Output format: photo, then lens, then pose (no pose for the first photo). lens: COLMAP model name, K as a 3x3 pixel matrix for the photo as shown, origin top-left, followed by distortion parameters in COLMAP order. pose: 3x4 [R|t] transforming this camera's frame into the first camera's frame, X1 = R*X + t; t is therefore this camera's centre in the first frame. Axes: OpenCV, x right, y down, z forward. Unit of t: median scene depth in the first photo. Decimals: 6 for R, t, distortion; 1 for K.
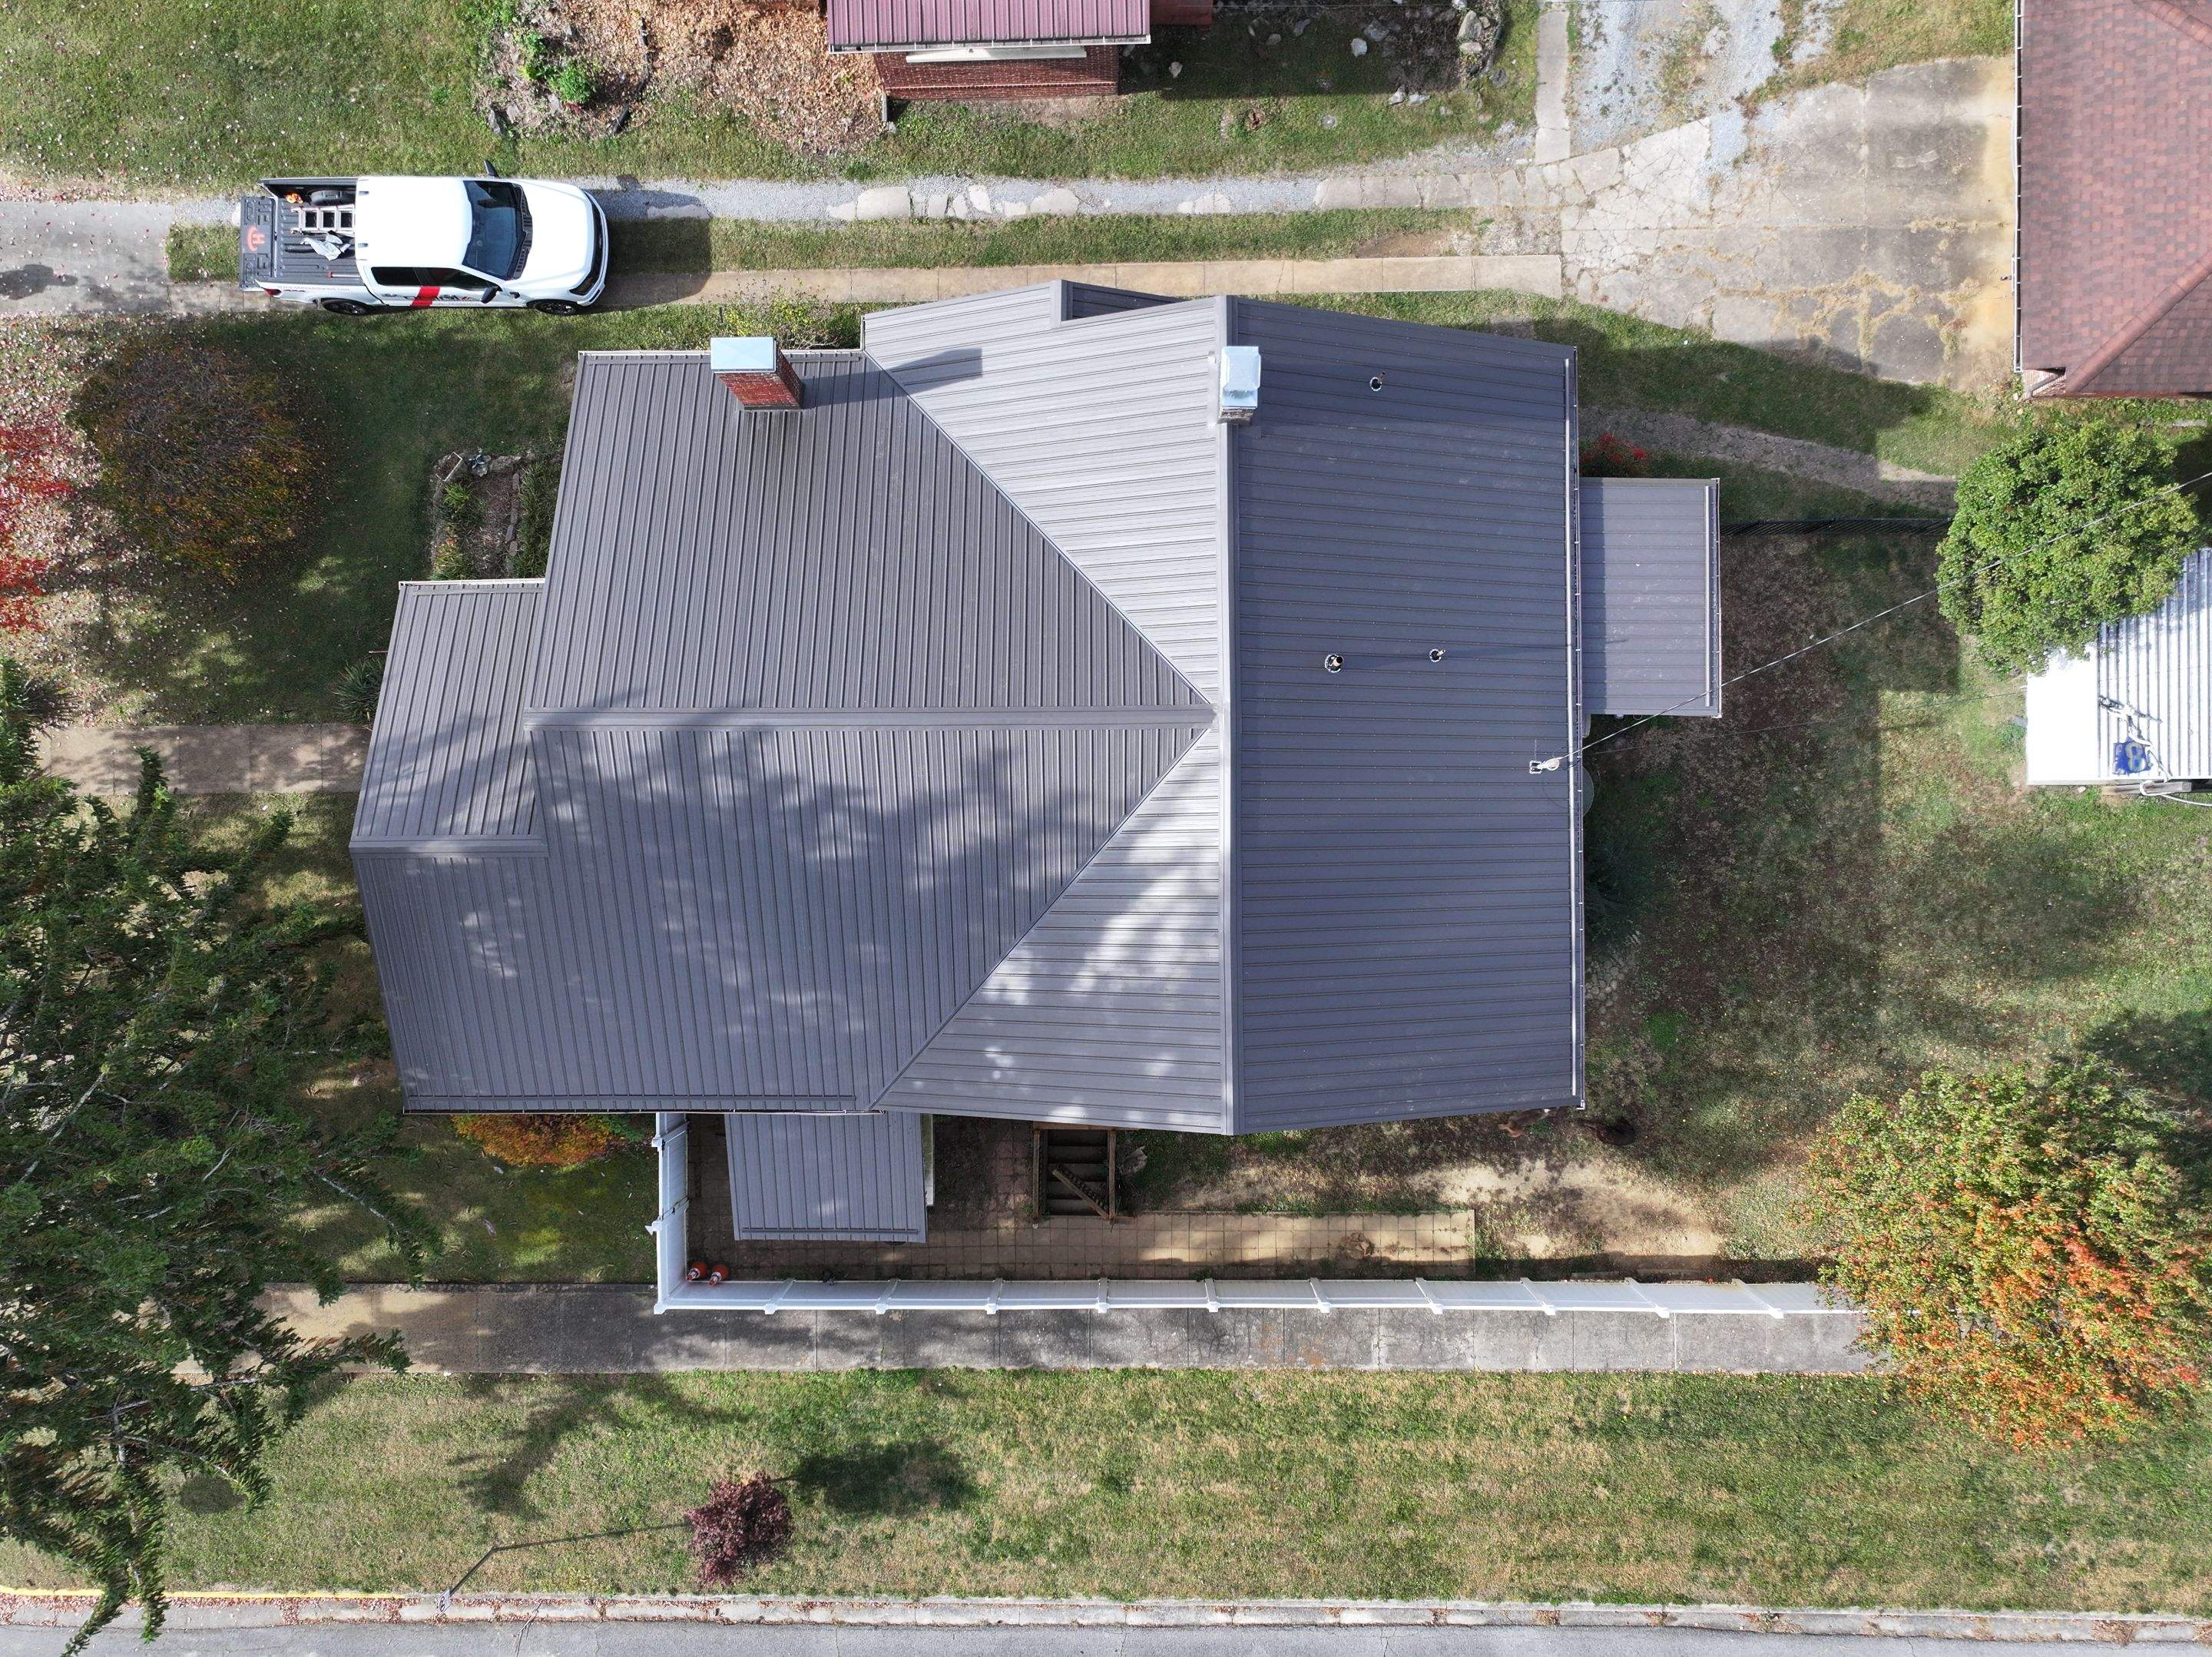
lens RADIAL K [[1774.7, 0, 1103.5], [0, 1774.7, 842.7], [0, 0, 1]] dist [0.002130, 0.005988]
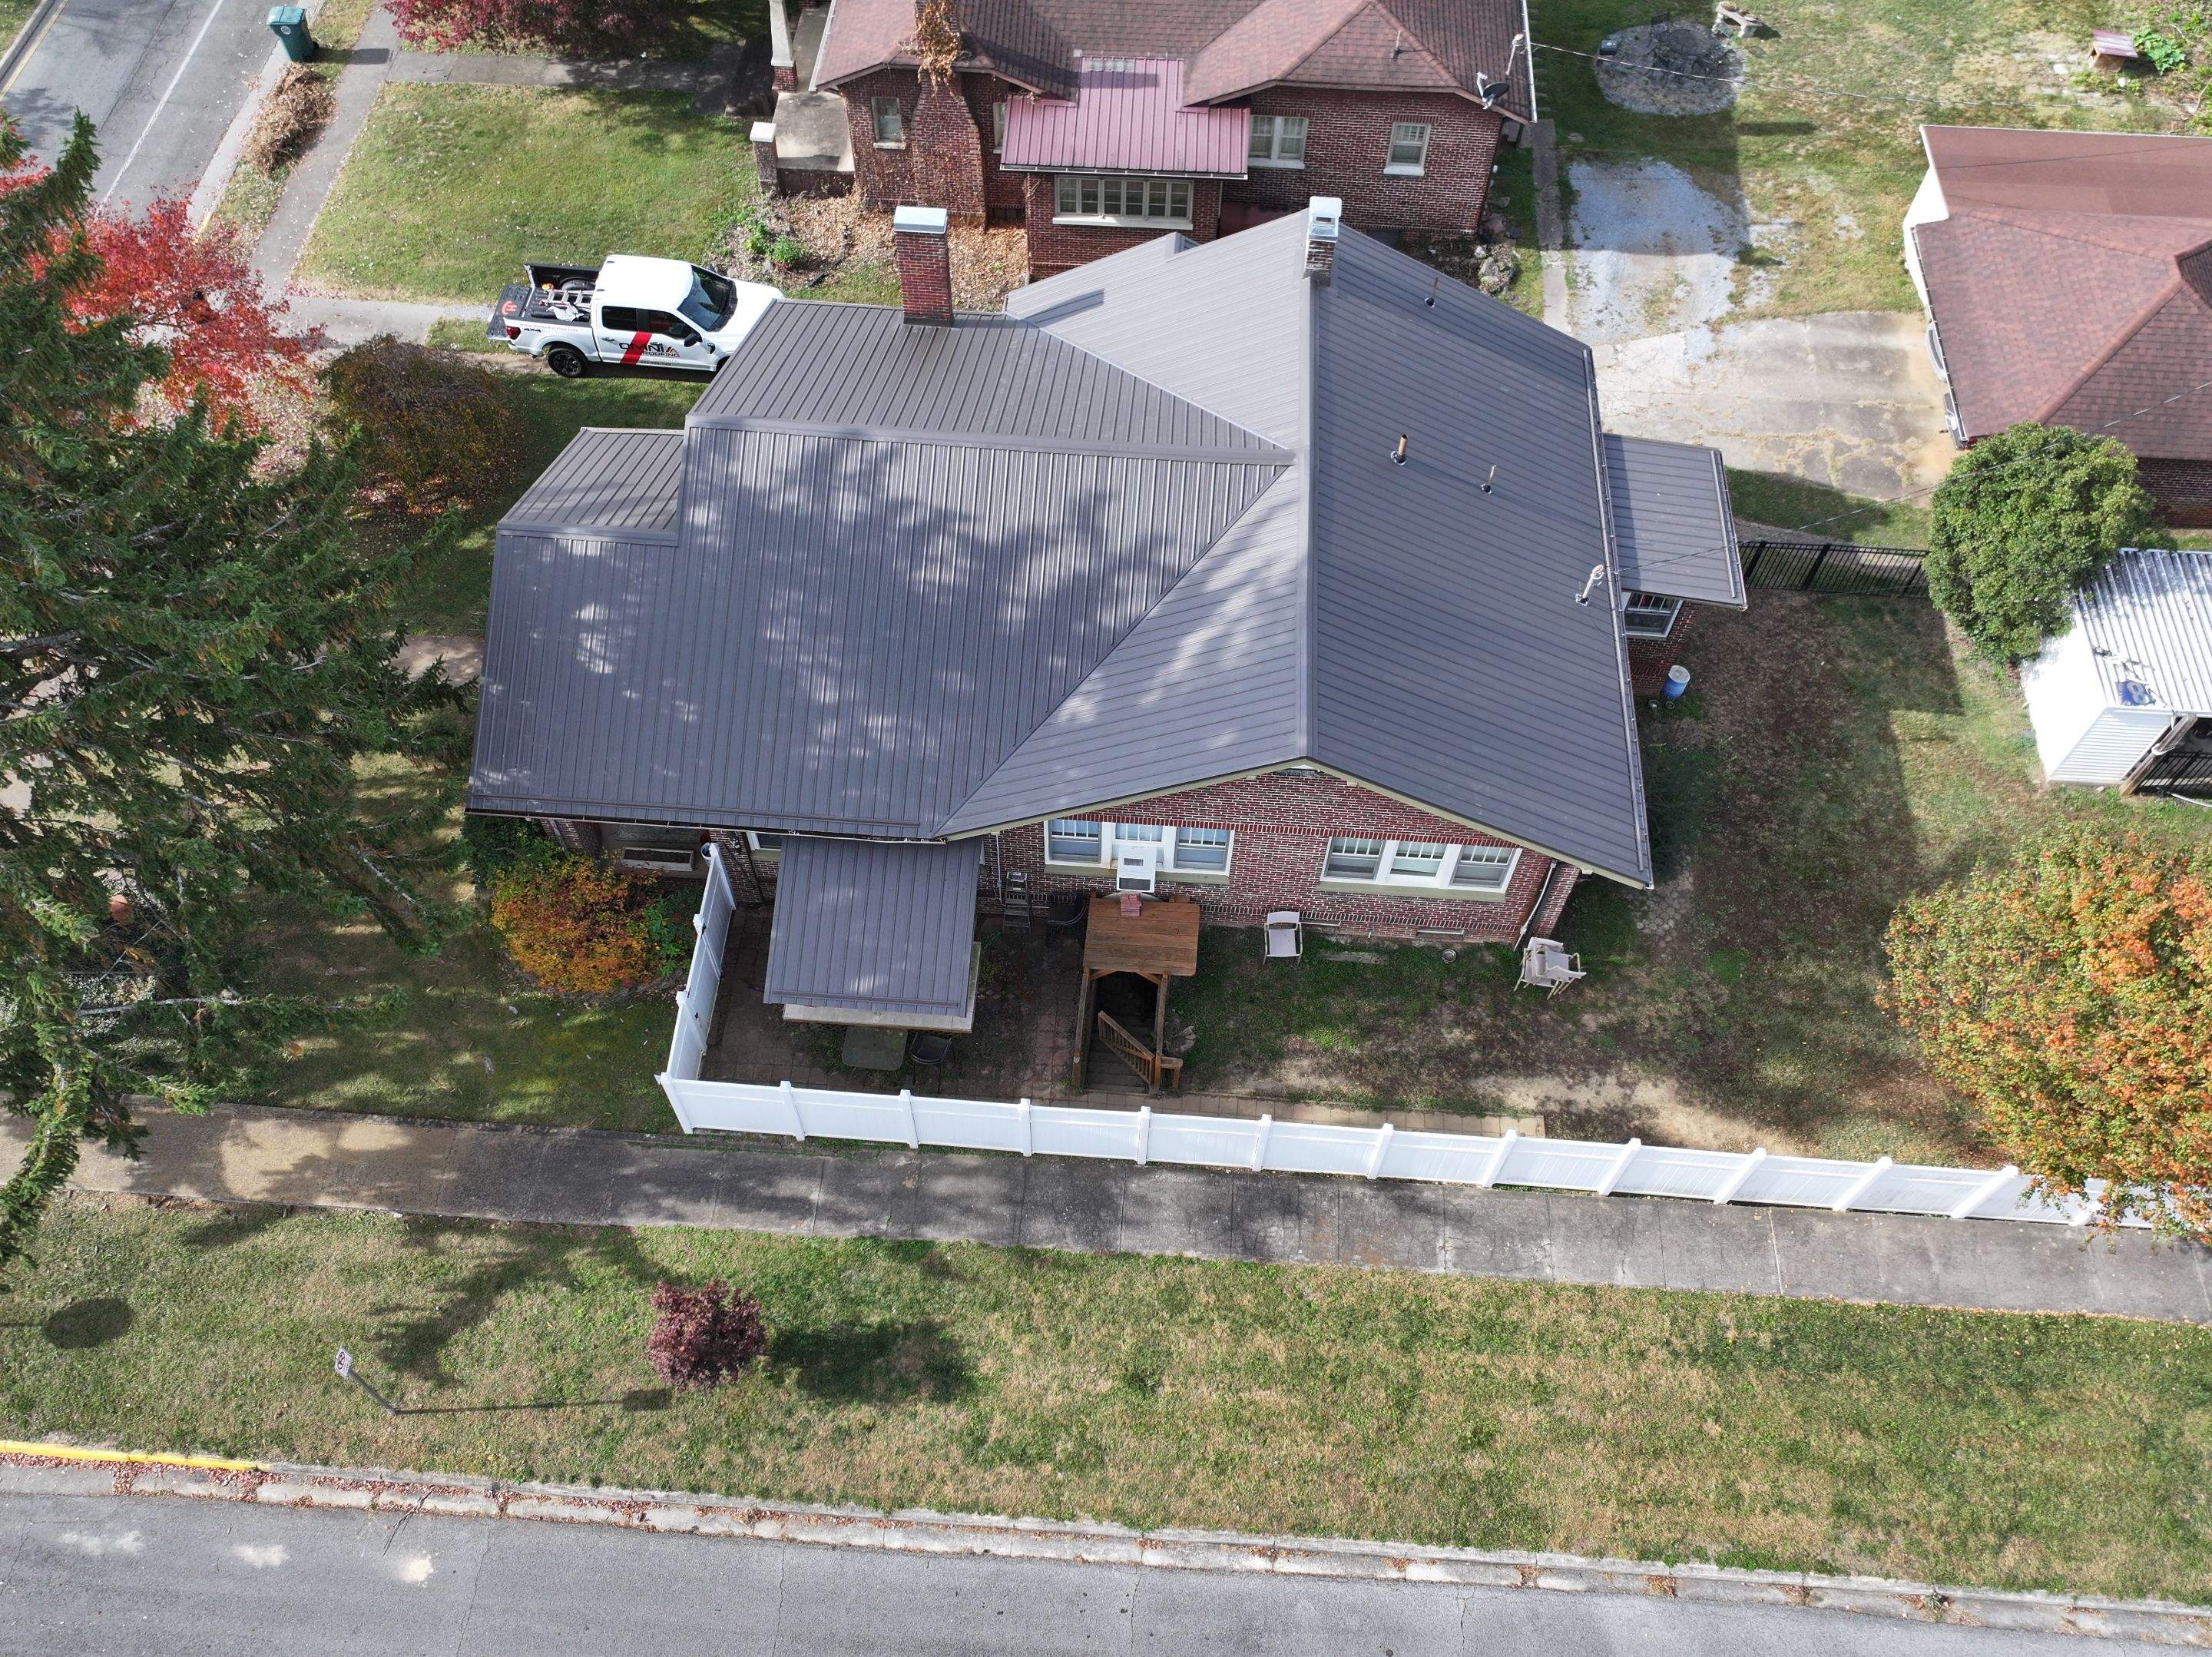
lens RADIAL K [[1785.8, 0, 1102.6], [0, 1785.8, 828.0], [0, 0, 1]] dist [0.001343, 0.011871]
pose [[0.996773, 0.078139, -0.018373, -0.016445], [-0.075966, 0.844346, -0.530386, 0.593226], [-0.025930, 0.530070, 0.847557, 0.130927]]
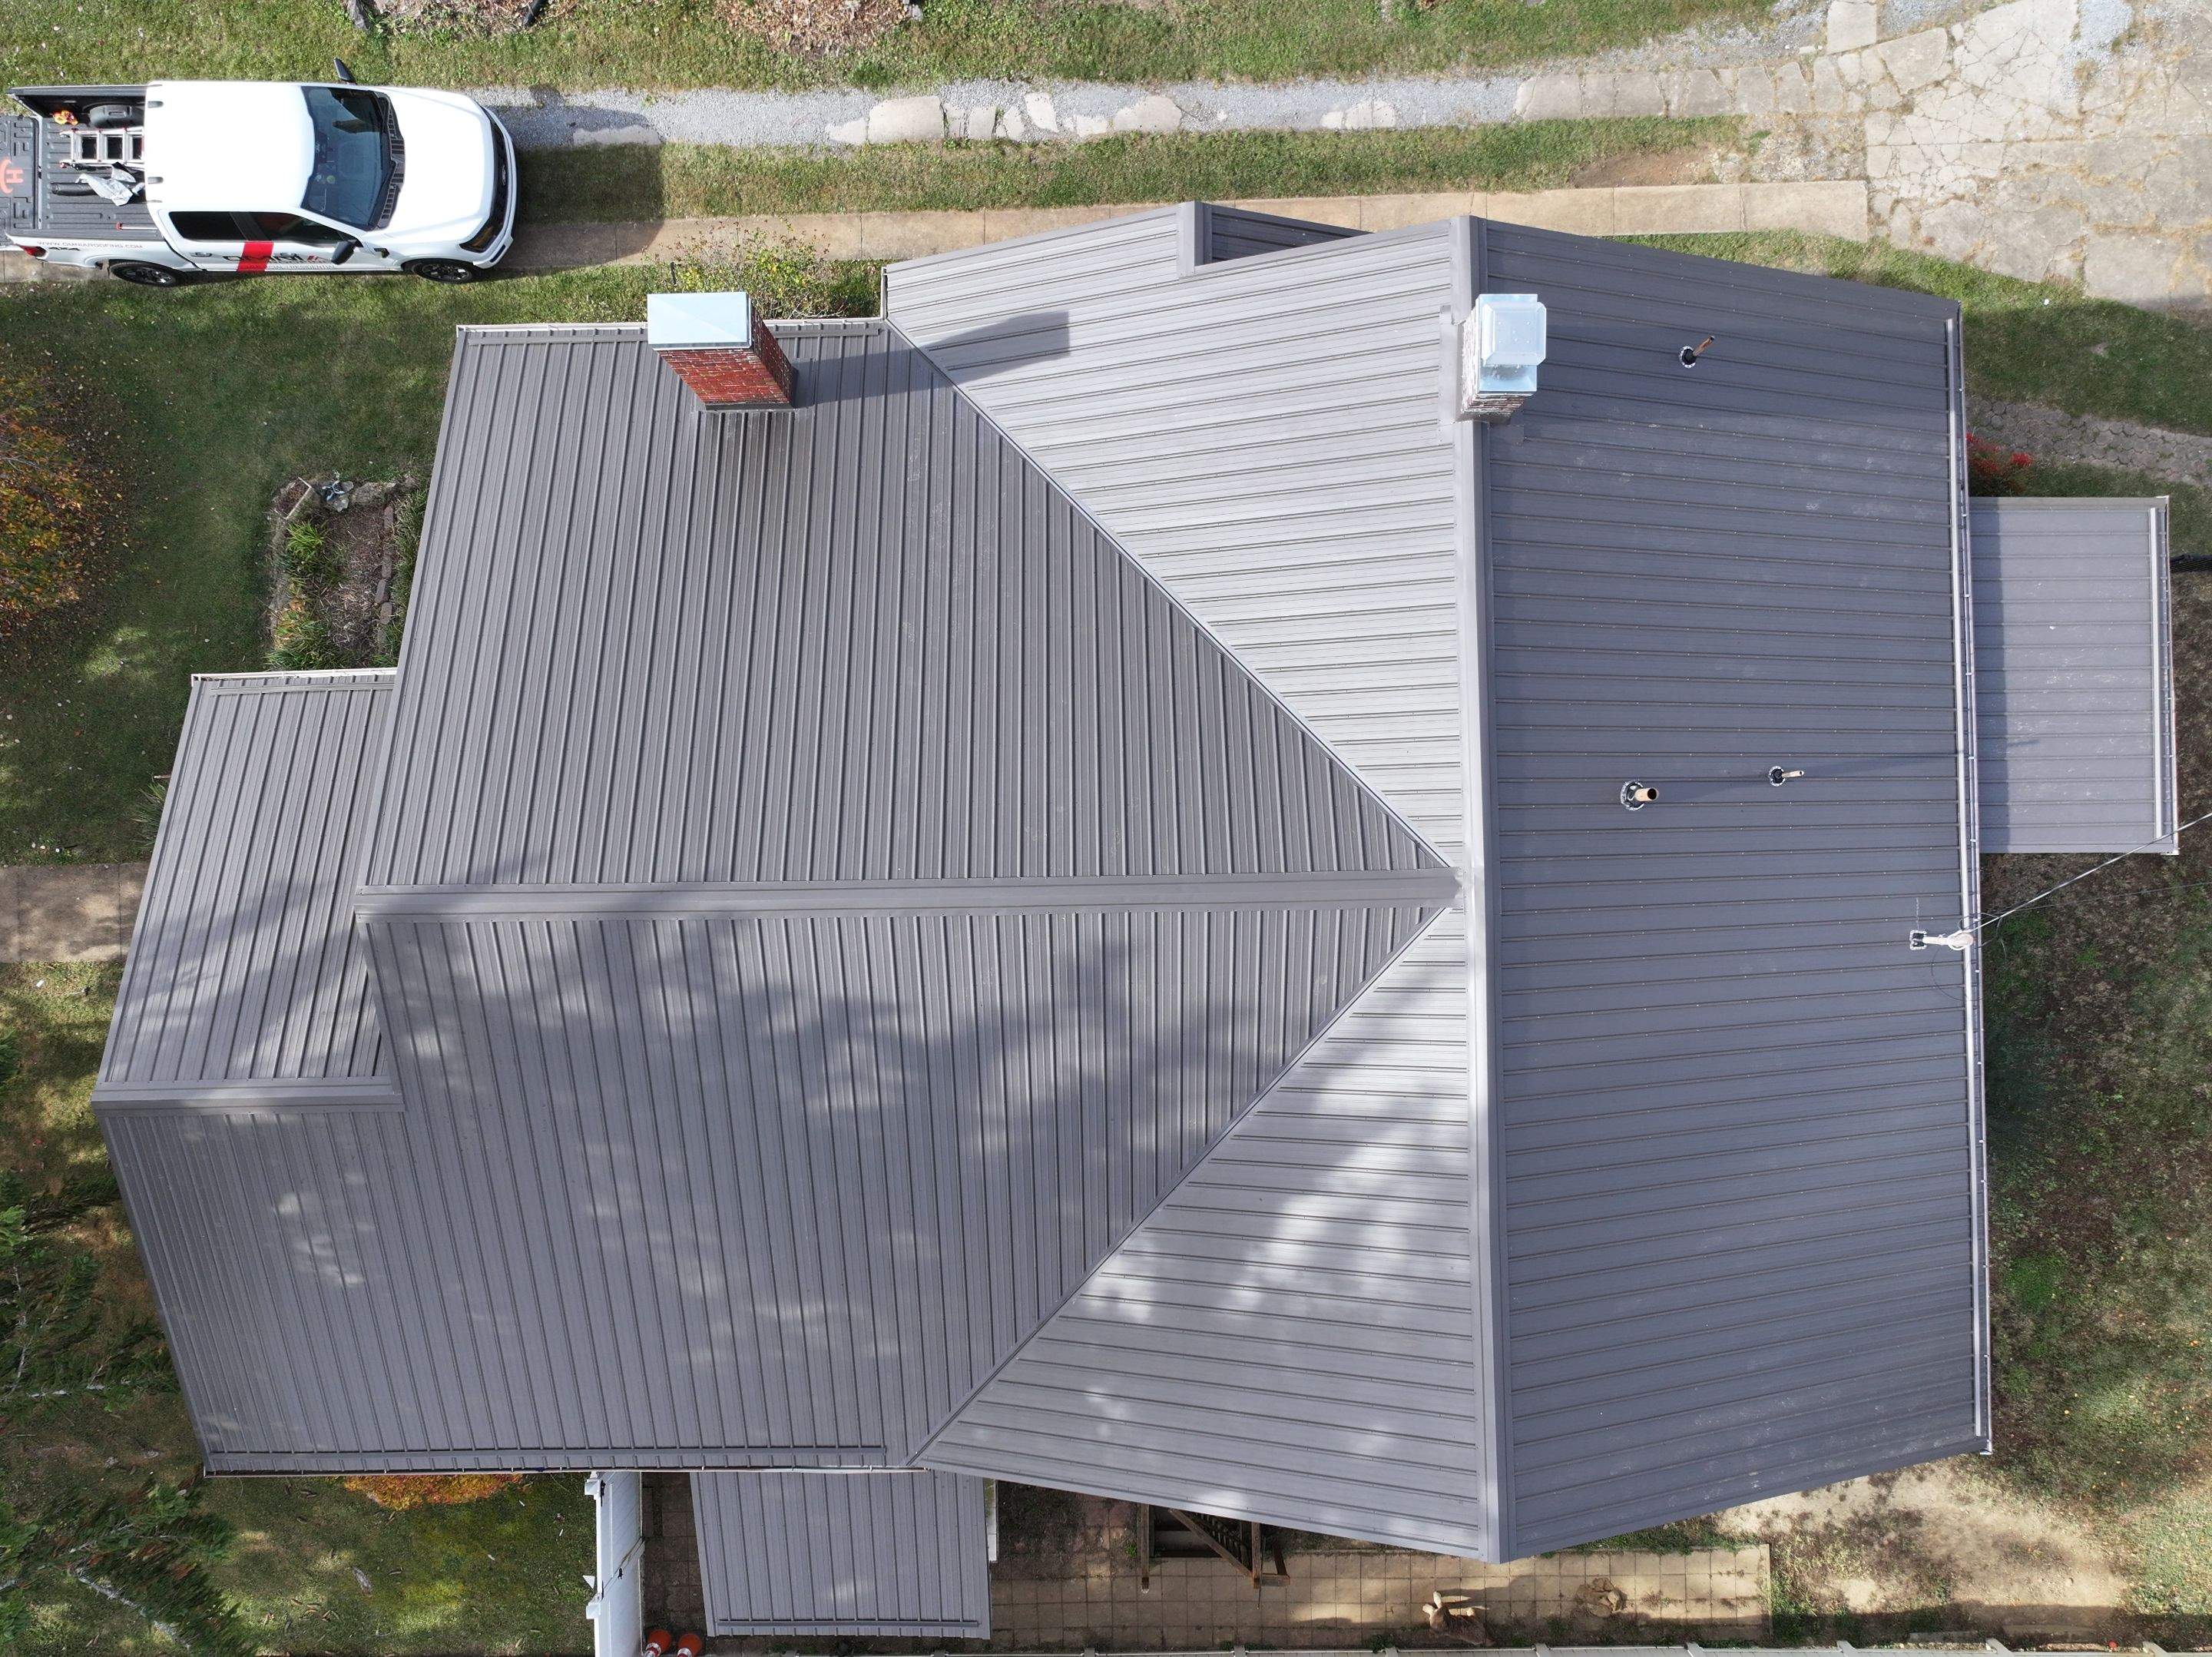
lens RADIAL K [[1749.2, 0, 1098.0], [0, 1749.2, 839.9], [0, 0, 1]] dist [-0.000999, 0.009866]
pose [[0.999930, -0.011790, 0.000647, -0.052224], [0.011792, 0.999922, -0.004040, -0.070521], [-0.000599, 0.004047, 0.999992, 0.309757]]
